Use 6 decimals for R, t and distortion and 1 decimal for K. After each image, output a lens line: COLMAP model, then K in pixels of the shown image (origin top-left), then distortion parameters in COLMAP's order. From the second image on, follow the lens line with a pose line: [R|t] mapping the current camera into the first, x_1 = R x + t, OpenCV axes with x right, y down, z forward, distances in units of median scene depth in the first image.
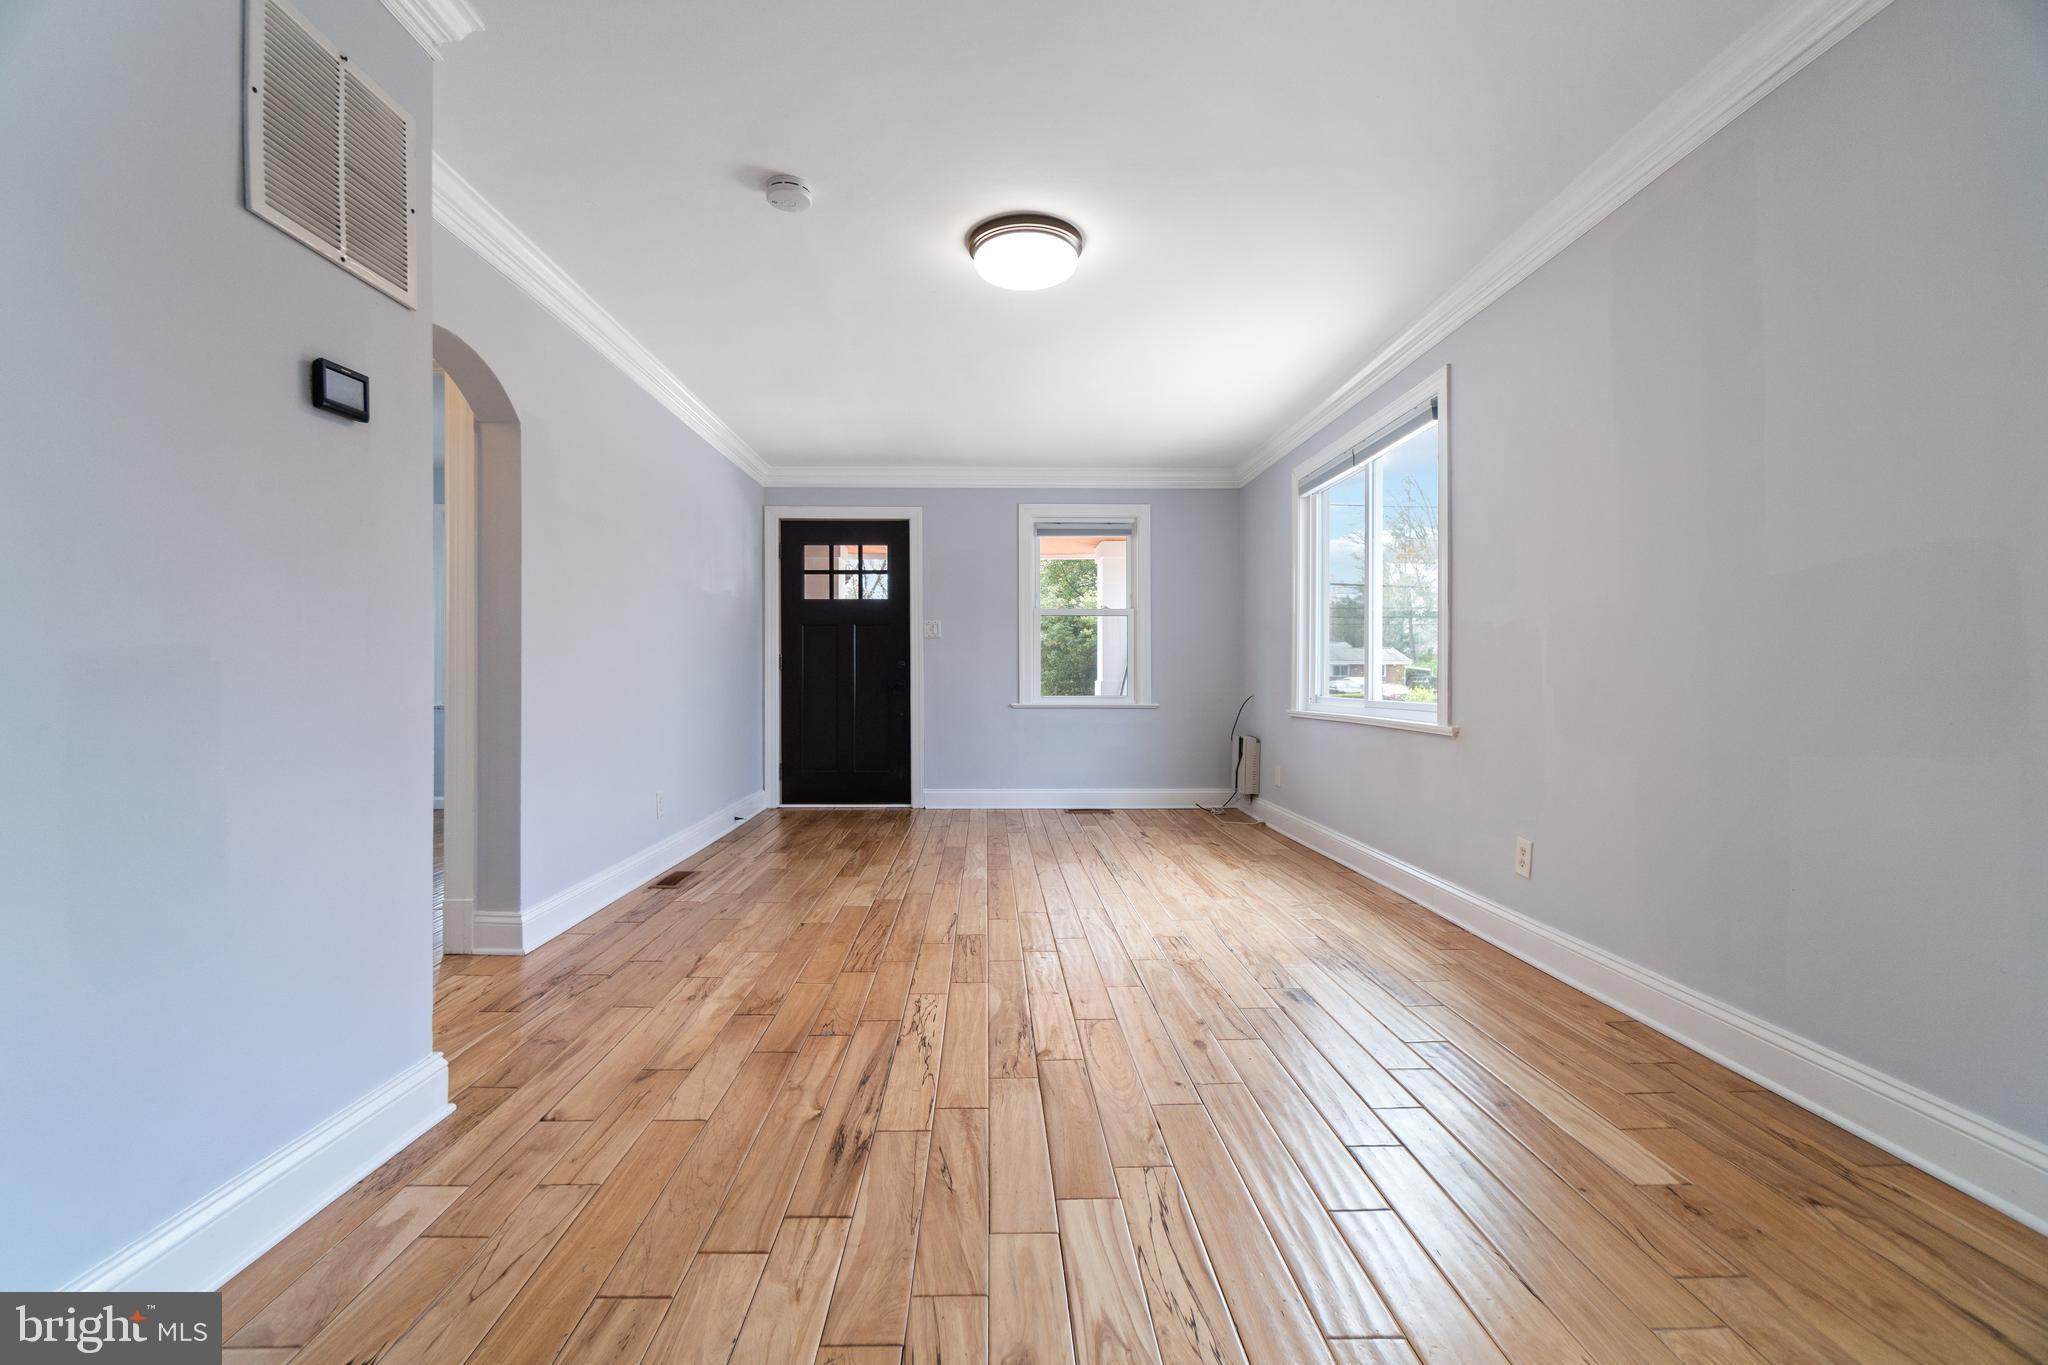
lens RADIAL K [[893.2, 0, 1010.7], [0, 893.2, 669.2], [0, 0, 1]] dist [-0.000998, 0.000207]
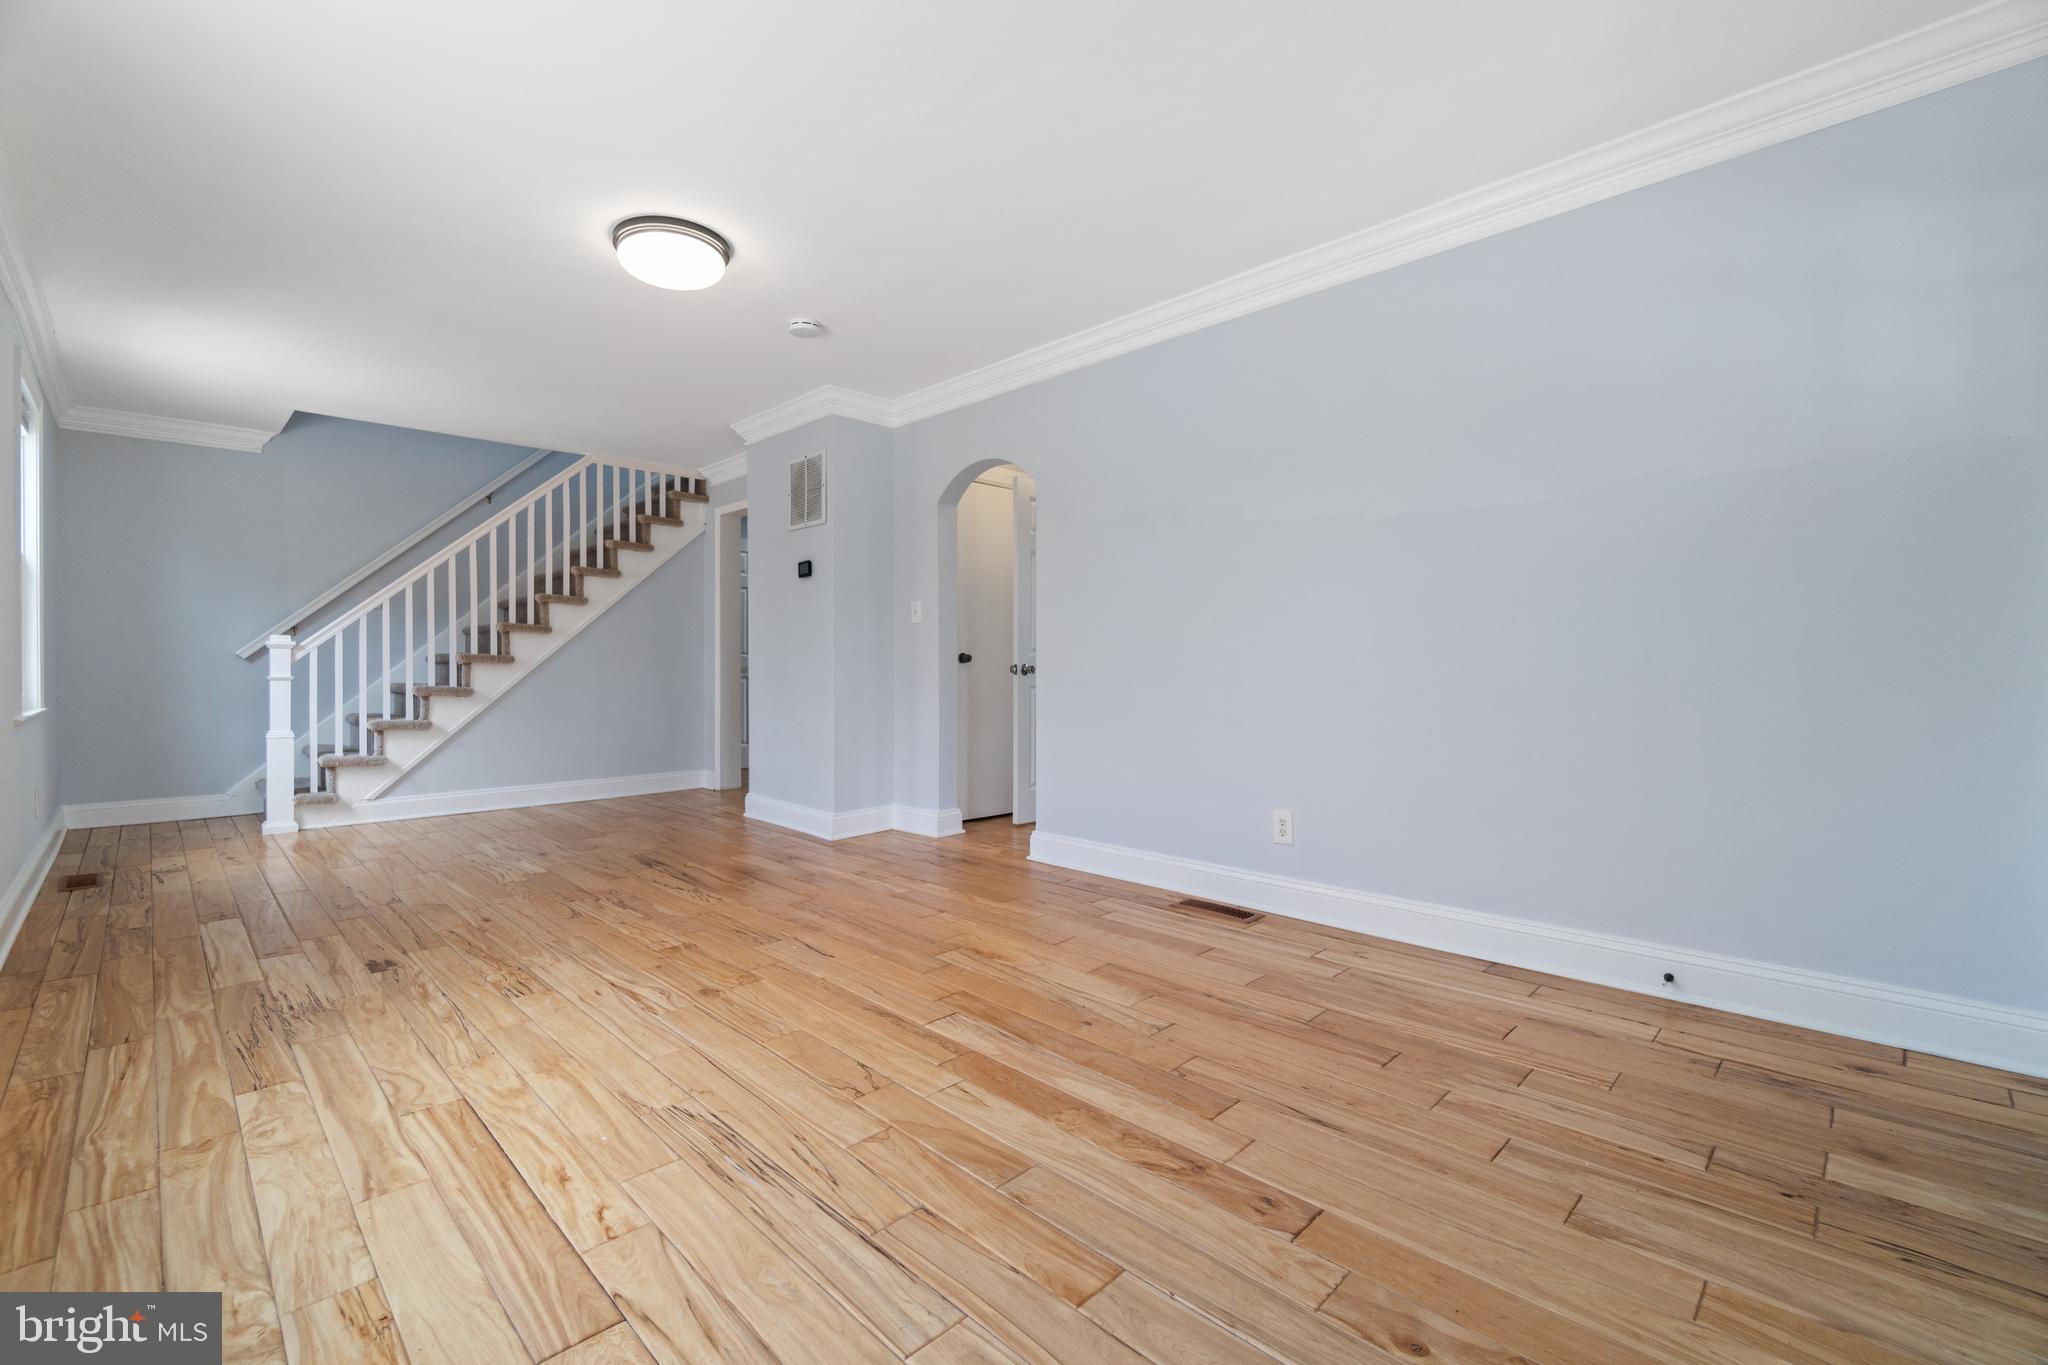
lens RADIAL K [[893.2, 0, 1010.7], [0, 893.2, 669.2], [0, 0, 1]] dist [-0.000998, 0.000207]
pose [[-0.734210, 0.004650, -0.678907, 0.438440], [0.004658, 0.999988, 0.001811, 0.014861], [0.678907, -0.001832, -0.734222, 2.037337]]
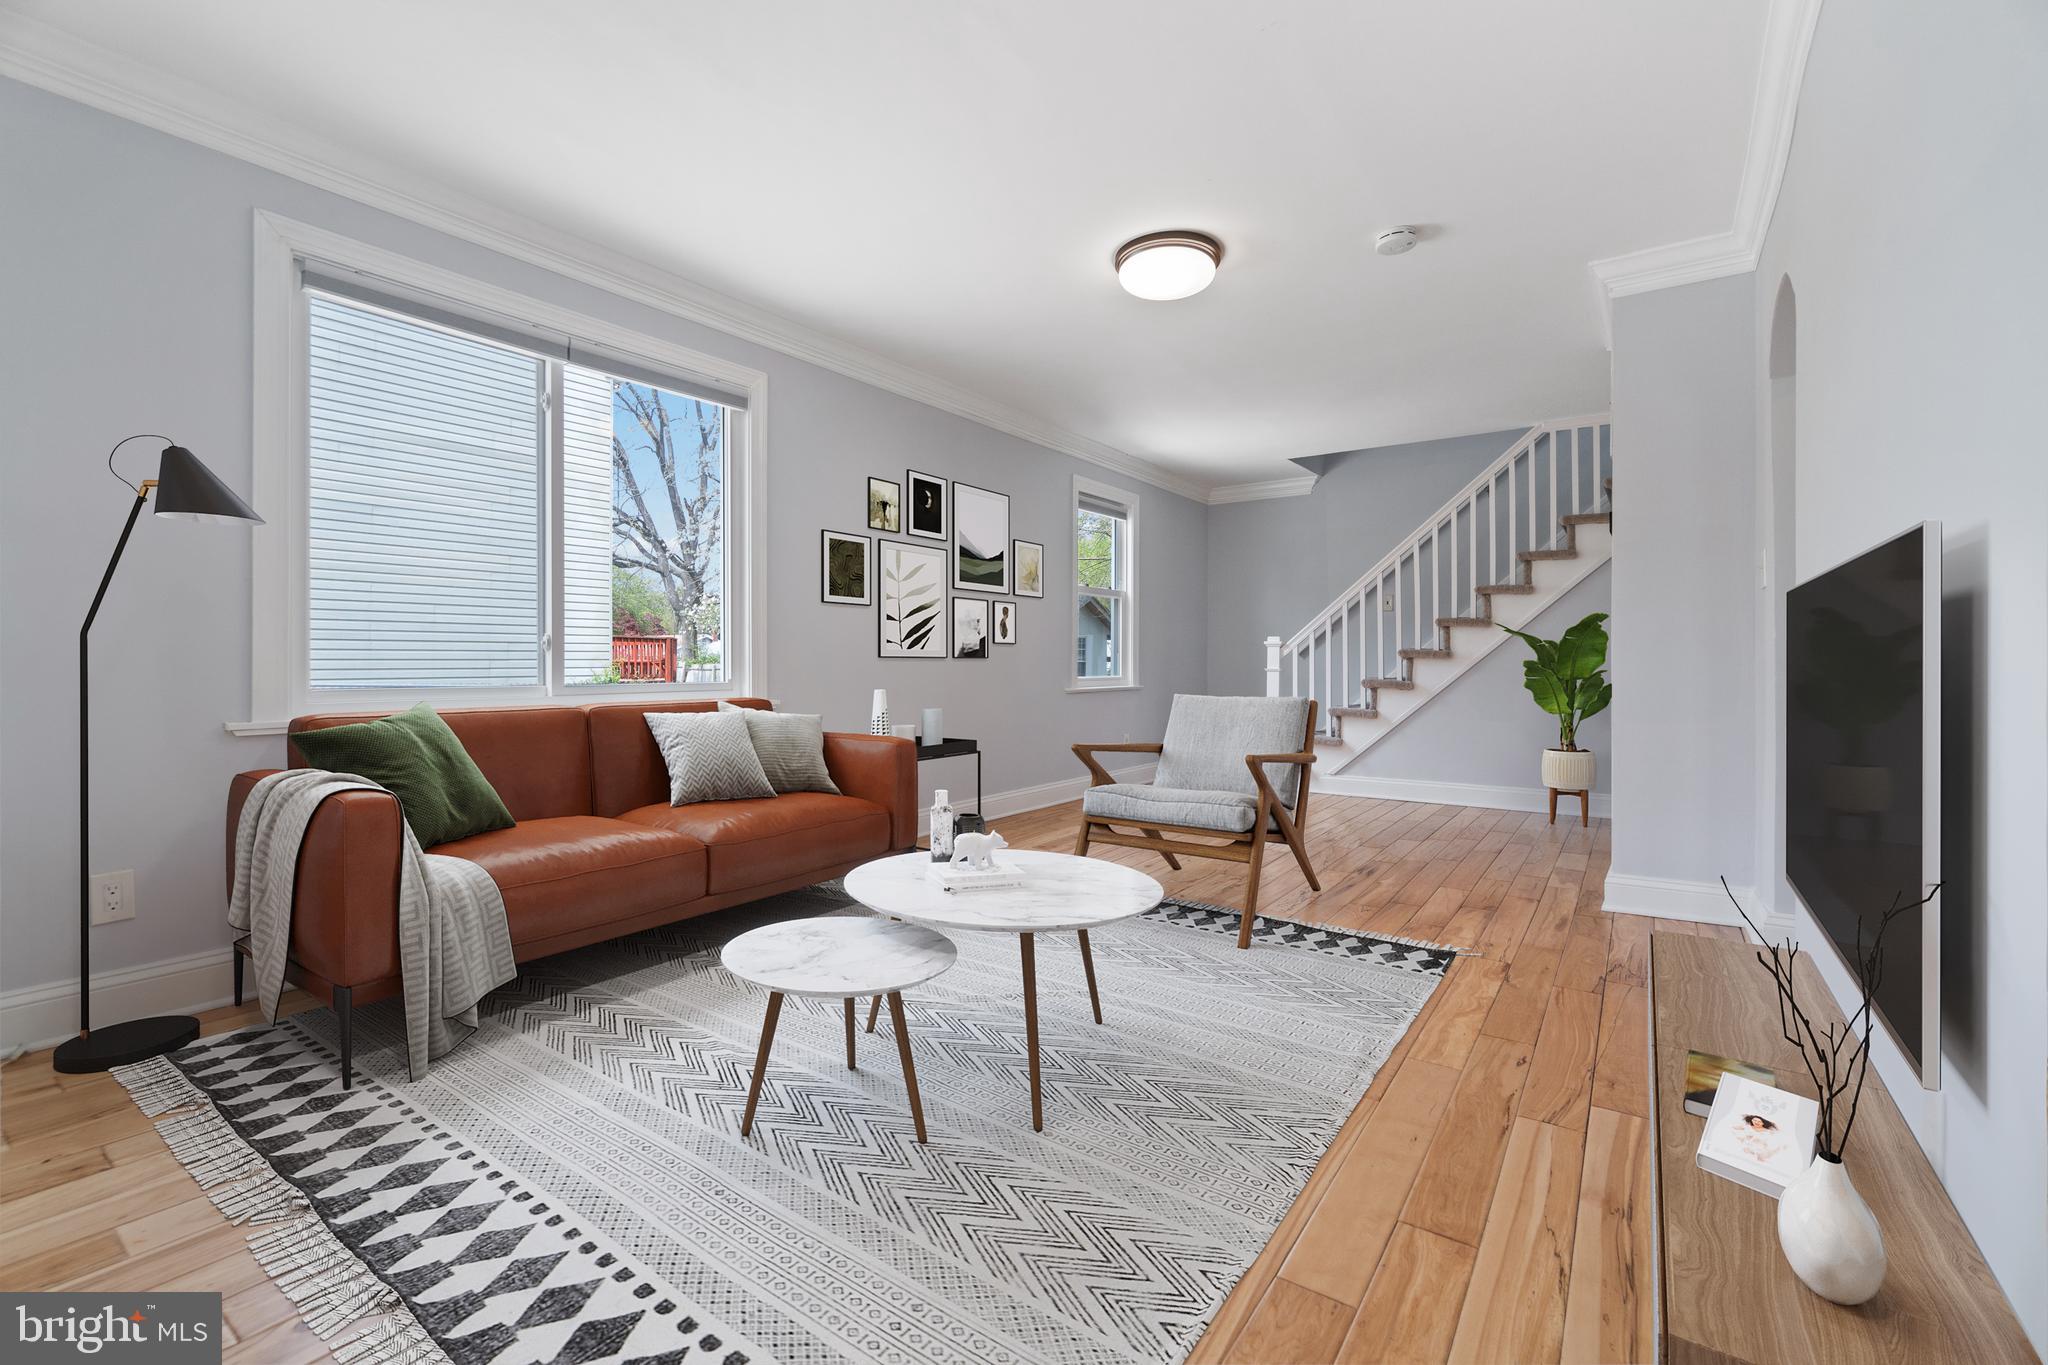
lens RADIAL K [[893.2, 0, 1010.7], [0, 893.2, 669.2], [0, 0, 1]] dist [-0.000998, 0.000207]
pose [[-0.799599, -0.003364, 0.600525, -0.488013], [-0.001476, 0.999992, 0.003636, 0.018886], [-0.600533, 0.002021, -0.799598, 1.989583]]
